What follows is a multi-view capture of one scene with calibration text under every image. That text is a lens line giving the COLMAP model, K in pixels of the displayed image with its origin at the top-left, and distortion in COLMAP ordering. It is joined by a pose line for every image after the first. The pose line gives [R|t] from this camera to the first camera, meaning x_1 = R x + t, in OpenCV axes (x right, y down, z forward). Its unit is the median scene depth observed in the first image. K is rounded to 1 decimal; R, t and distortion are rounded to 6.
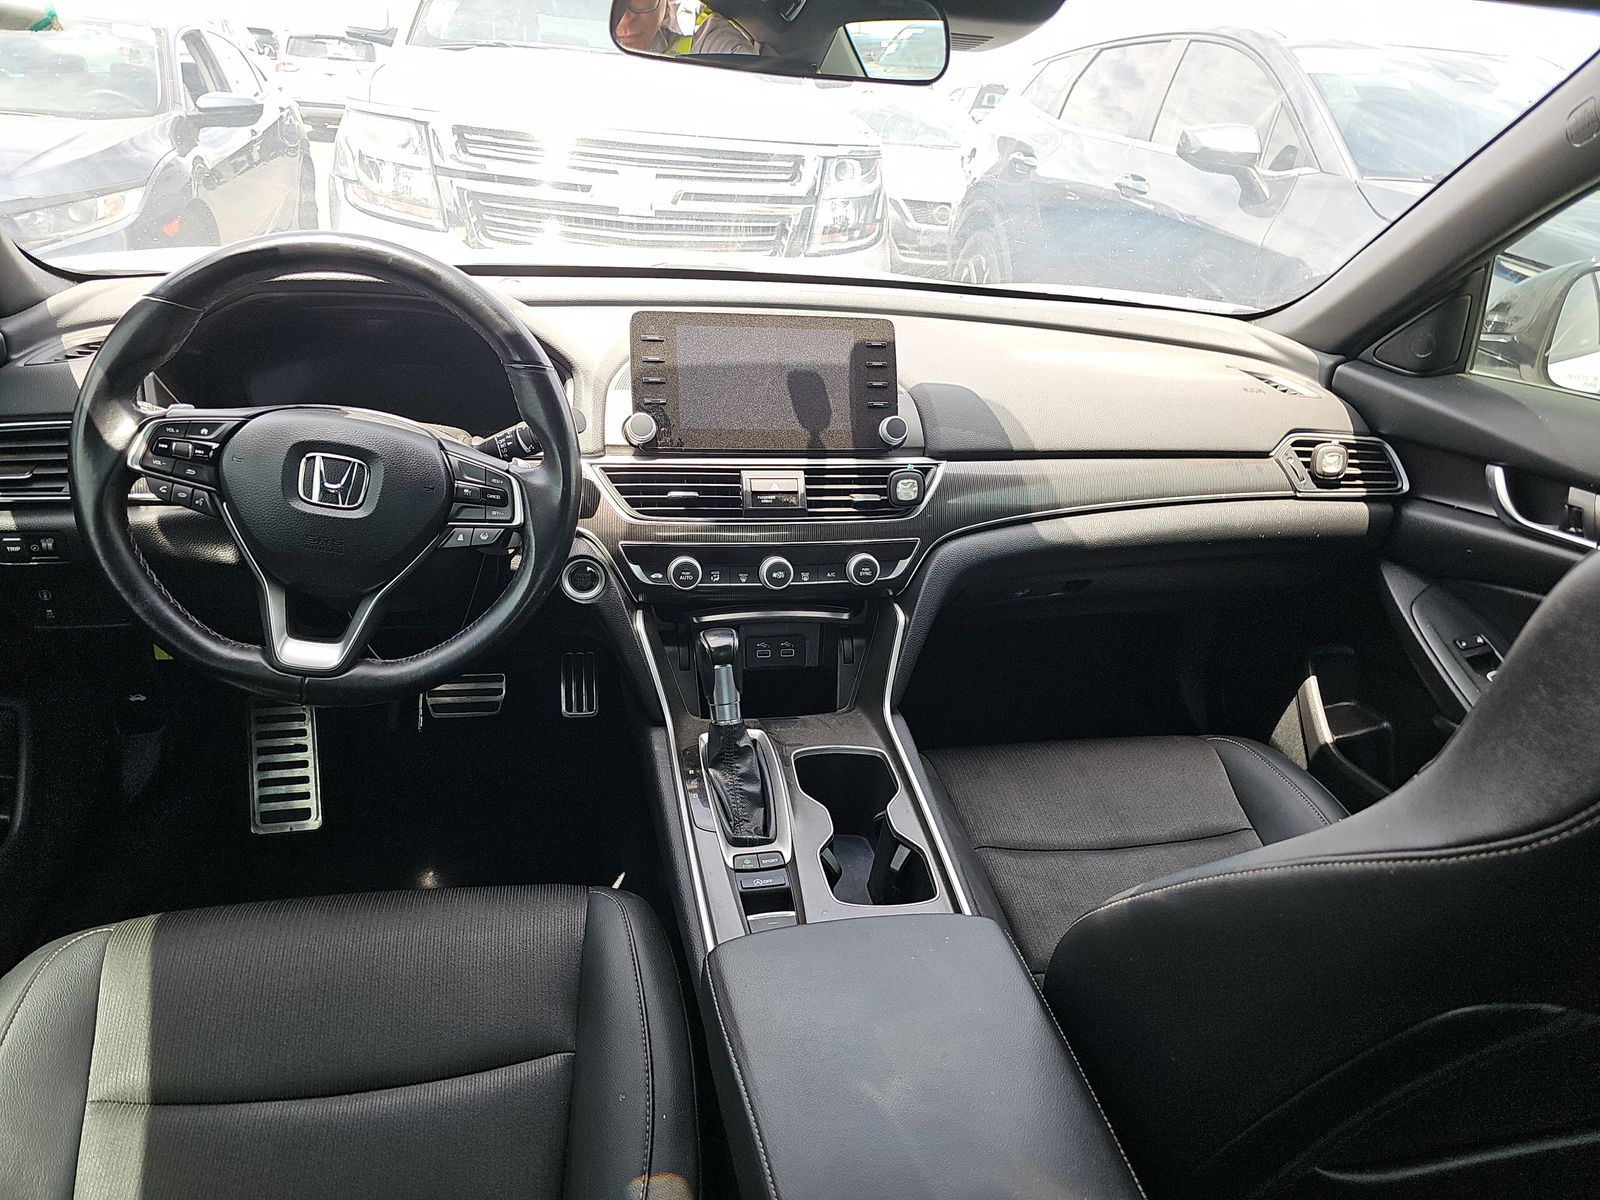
lens RADIAL K [[1065.9, 0, 795.5], [0, 1065.9, 622.9], [0, 0, 1]] dist [0.049824, -0.044411]
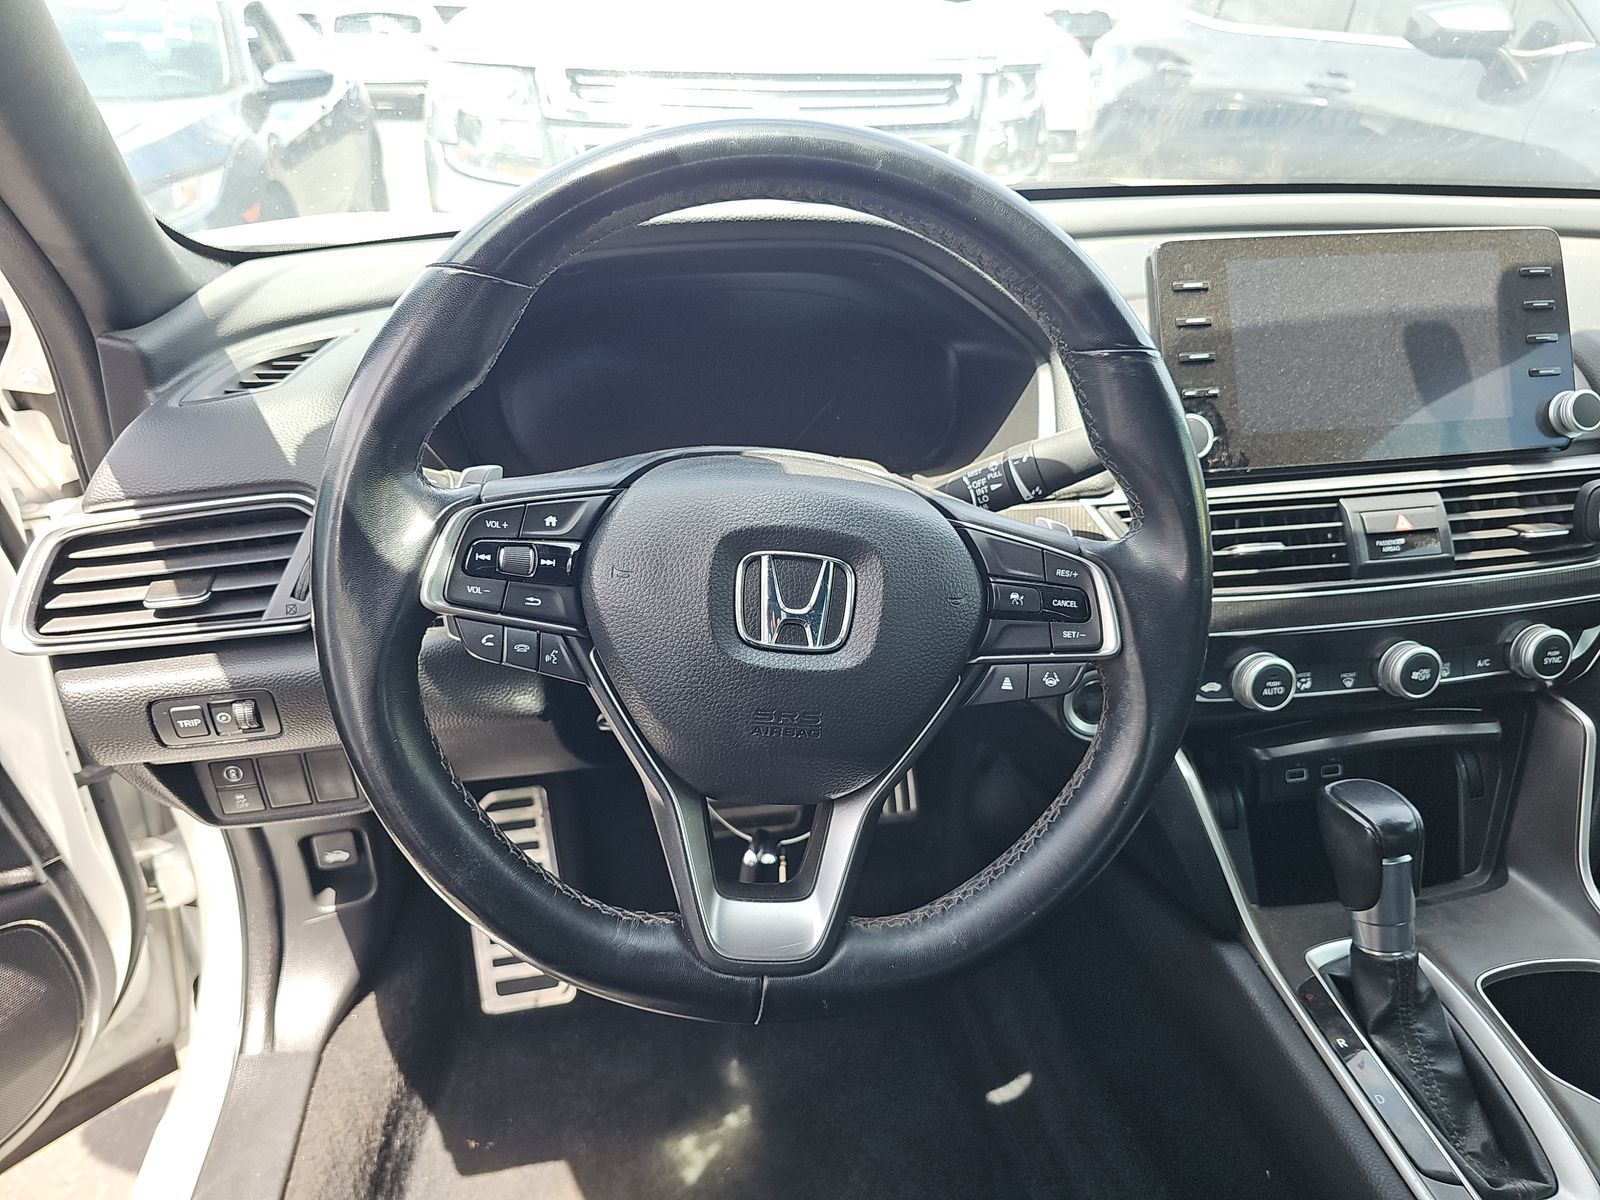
lens RADIAL K [[1081.0, 0, 800.0], [0, 1081.0, 600.0], [0, 0, 1]] dist [0.066596, -0.081698]
pose [[0.997149, -0.052511, -0.054196, -0.322150], [0.053315, 0.998487, 0.013492, -0.112430], [0.053405, -0.016343, 0.998439, 0.384929]]
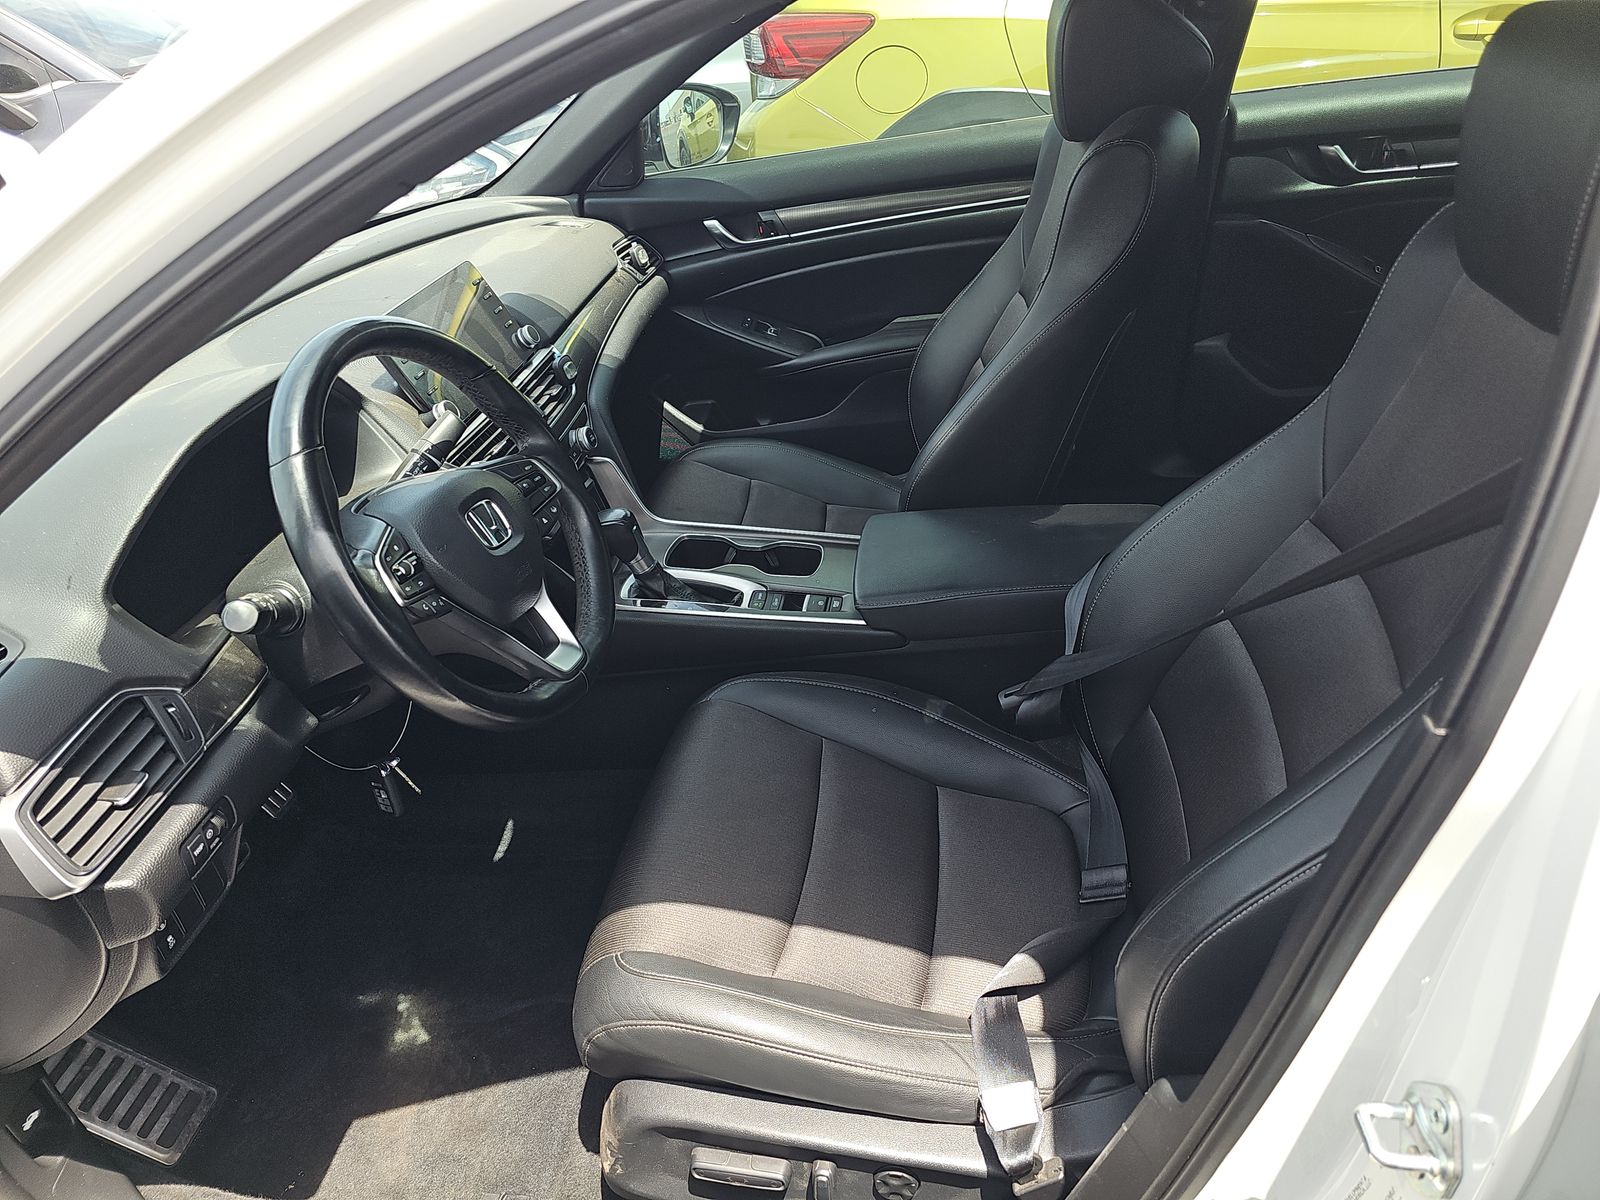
lens RADIAL K [[1081.0, 0, 800.0], [0, 1081.0, 600.0], [0, 0, 1]] dist [0.066596, -0.081698]
pose [[0.324846, -0.574357, 0.751391, -0.977885], [0.510348, 0.775335, 0.372022, -0.261078], [-0.796253, 0.262621, 0.544987, 0.125009]]
